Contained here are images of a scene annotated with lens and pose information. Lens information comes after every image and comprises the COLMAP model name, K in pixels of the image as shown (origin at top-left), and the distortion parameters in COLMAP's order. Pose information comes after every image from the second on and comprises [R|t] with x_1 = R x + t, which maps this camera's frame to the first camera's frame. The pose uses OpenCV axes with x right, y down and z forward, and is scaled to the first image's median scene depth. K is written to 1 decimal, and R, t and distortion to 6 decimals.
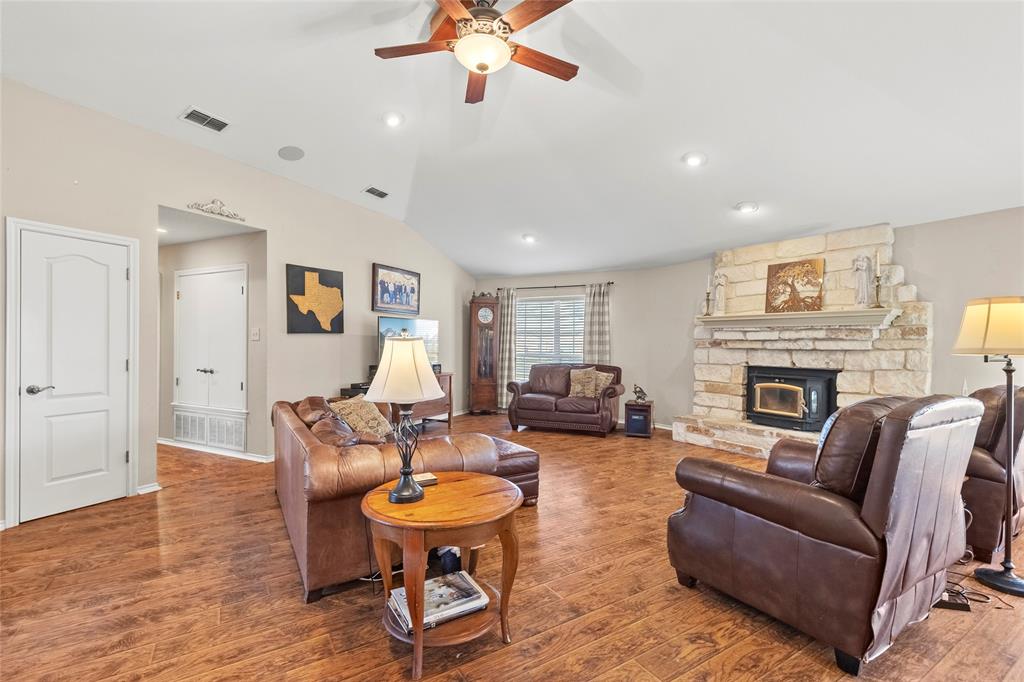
lens RADIAL K [[466.1, 0, 512.1], [0, 466.1, 342.6], [0, 0, 1]] dist [0.004763, -0.000061]
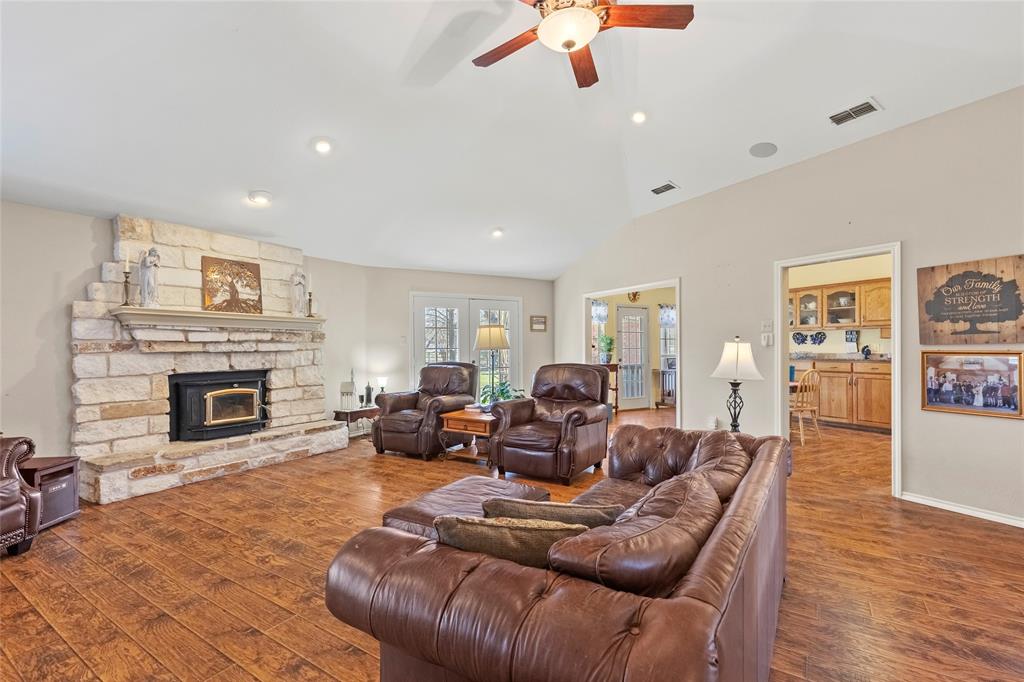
lens RADIAL K [[466.1, 0, 510.4], [0, 466.1, 343.4], [0, 0, 1]] dist [0.004763, -0.000061]
pose [[-0.427741, -0.001655, 0.903900, -0.501981], [0.001064, 0.999997, 0.002335, -0.004188], [-0.903901, 0.001961, -0.427738, 0.890930]]
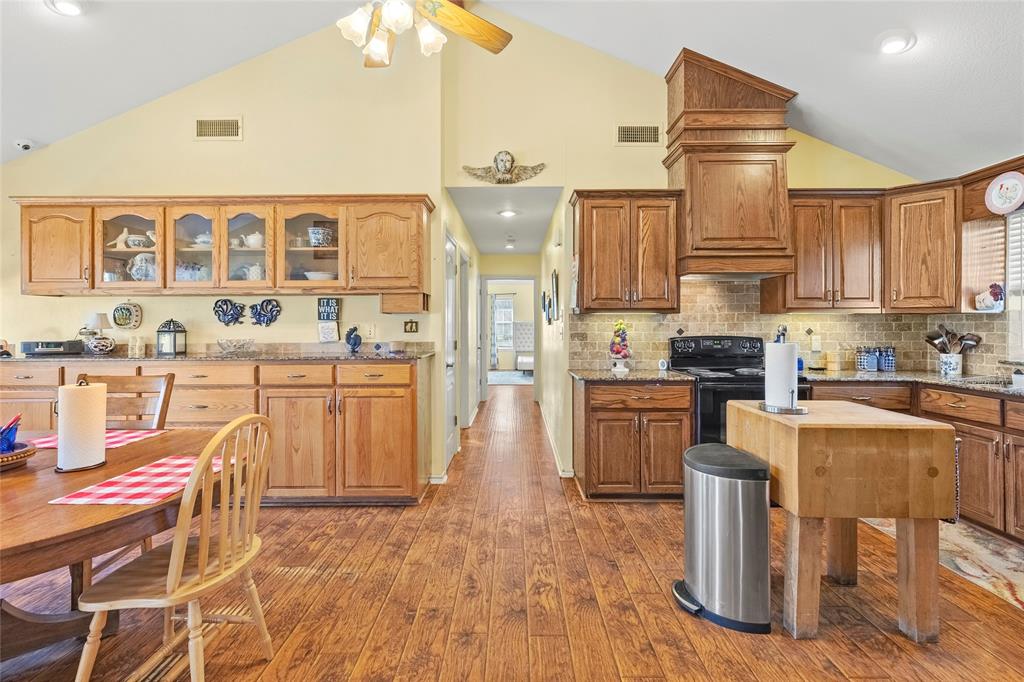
lens RADIAL K [[466.1, 0, 512.3], [0, 466.1, 326.4], [0, 0, 1]] dist [0.004763, -0.000061]
pose [[-0.998061, -0.006528, 0.061898, -0.335361], [-0.006526, 0.999979, 0.000235, -0.001905], [-0.061899, -0.000169, -0.998082, 0.616121]]
